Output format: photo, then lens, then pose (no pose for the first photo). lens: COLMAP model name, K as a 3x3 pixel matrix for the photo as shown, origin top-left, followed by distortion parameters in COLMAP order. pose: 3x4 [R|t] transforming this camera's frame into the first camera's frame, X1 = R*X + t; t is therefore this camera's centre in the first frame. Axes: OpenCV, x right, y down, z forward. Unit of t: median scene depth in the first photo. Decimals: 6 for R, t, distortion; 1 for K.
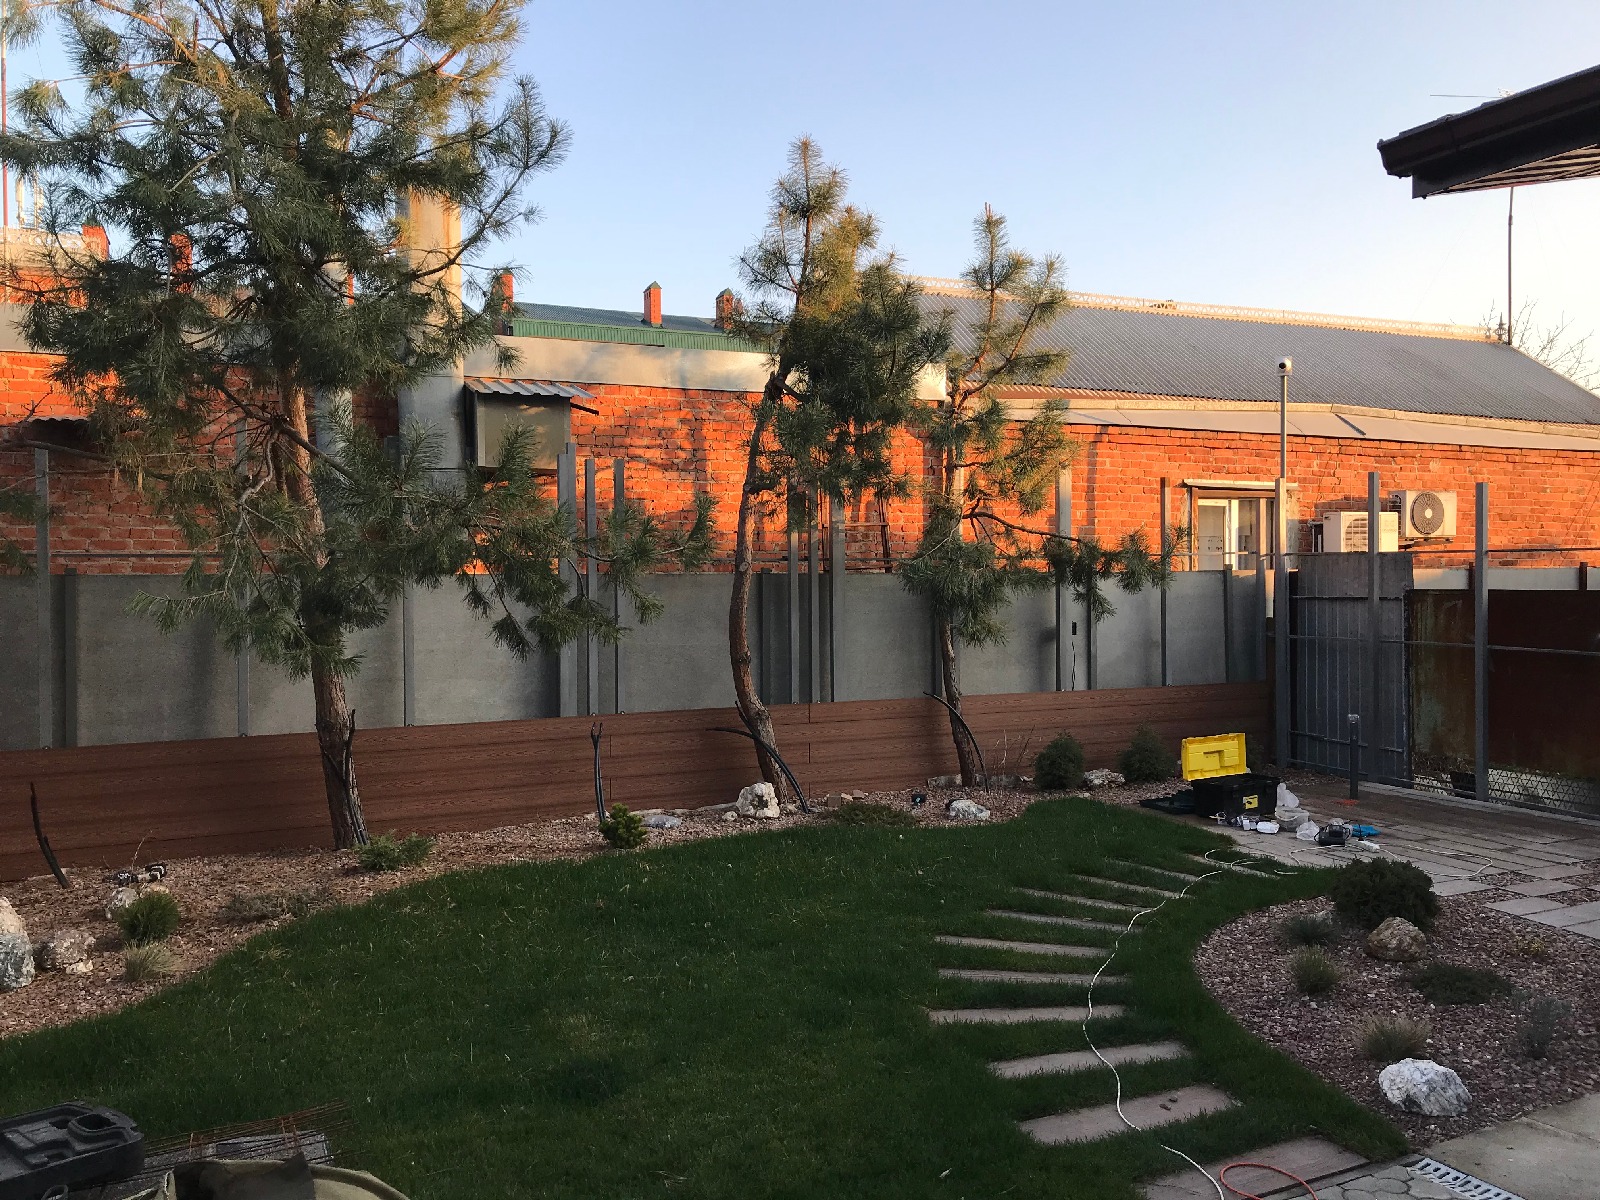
lens RADIAL K [[1297.9, 0, 796.5], [0, 1297.9, 571.1], [0, 0, 1]] dist [0.048151, -0.072694]
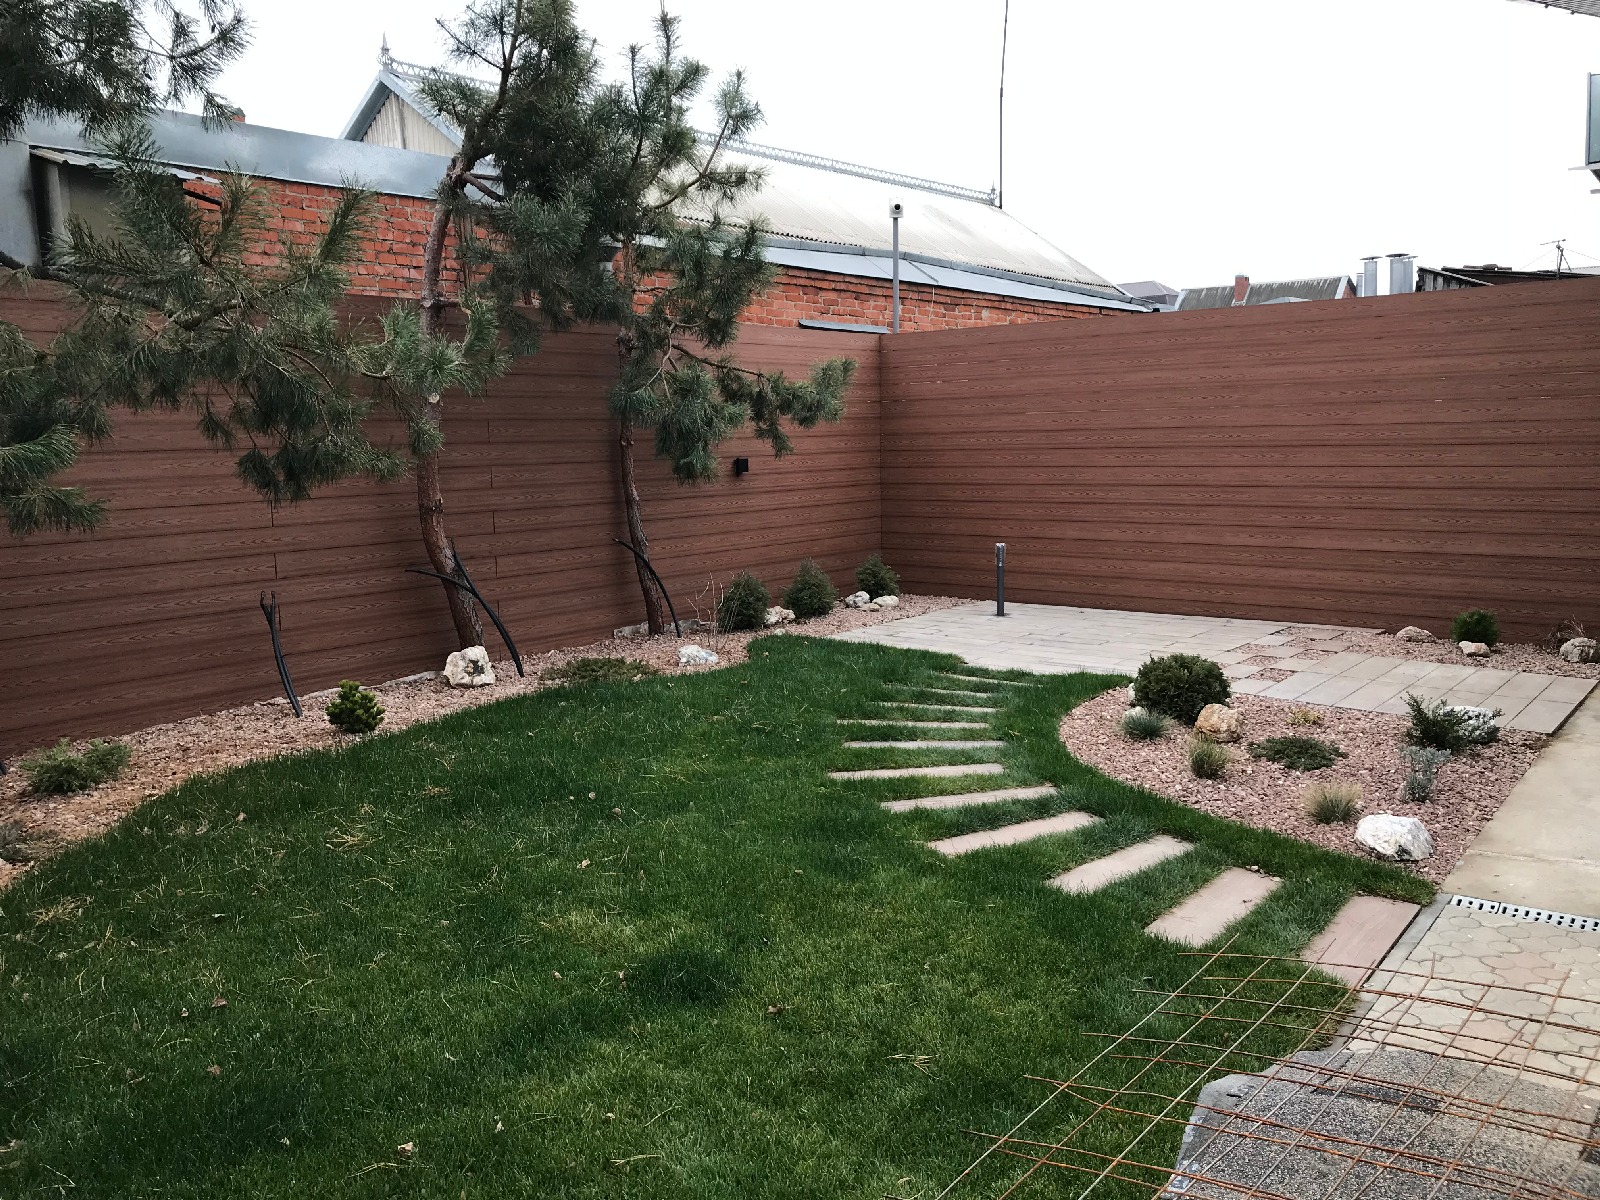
lens RADIAL K [[1297.9, 0, 796.5], [0, 1297.9, 571.1], [0, 0, 1]] dist [0.048151, -0.072694]
pose [[0.901804, -0.060463, 0.427895, -0.333988], [0.016321, 0.994223, 0.106089, 0.036579], [-0.431837, -0.088687, 0.897581, 0.194243]]
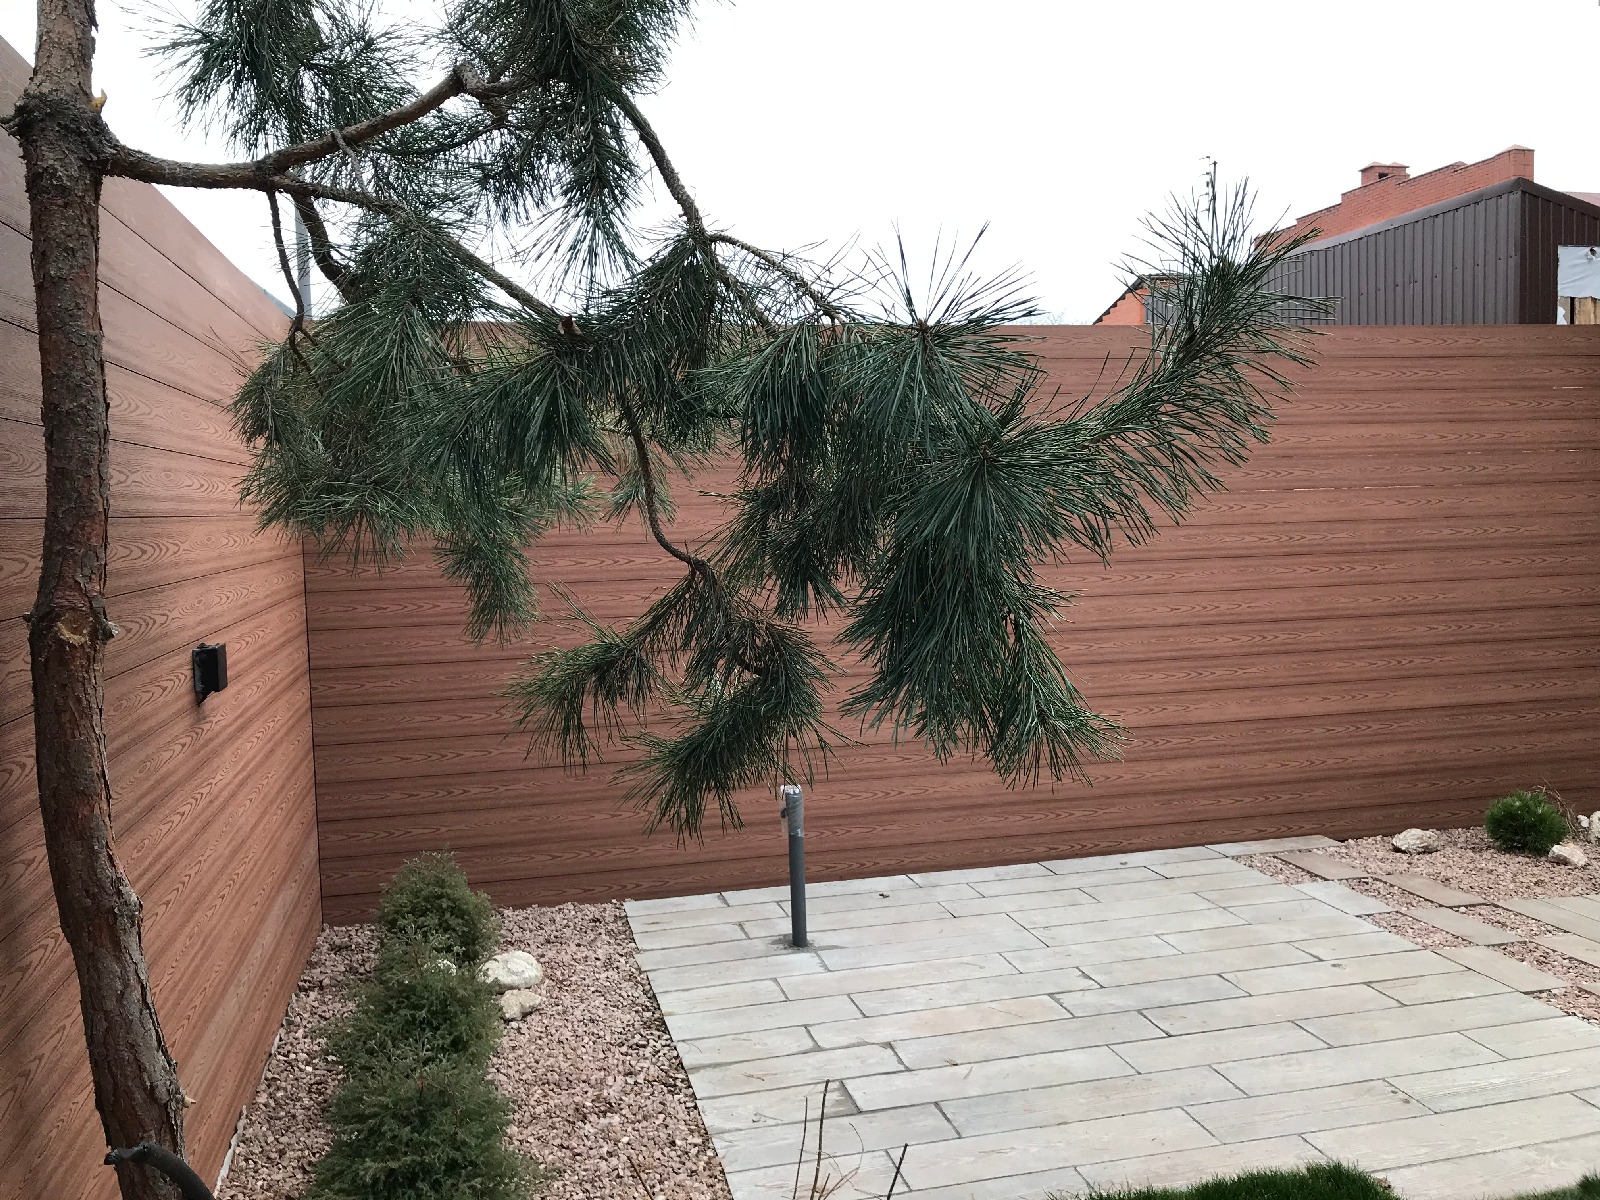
lens RADIAL K [[1297.9, 0, 796.5], [0, 1297.9, 571.1], [0, 0, 1]] dist [0.048151, -0.072694]
pose [[0.212344, -0.054074, 0.975698, -0.163095], [0.021819, 0.998481, 0.050588, 0.021825], [-0.976951, 0.010547, 0.213201, 1.151559]]
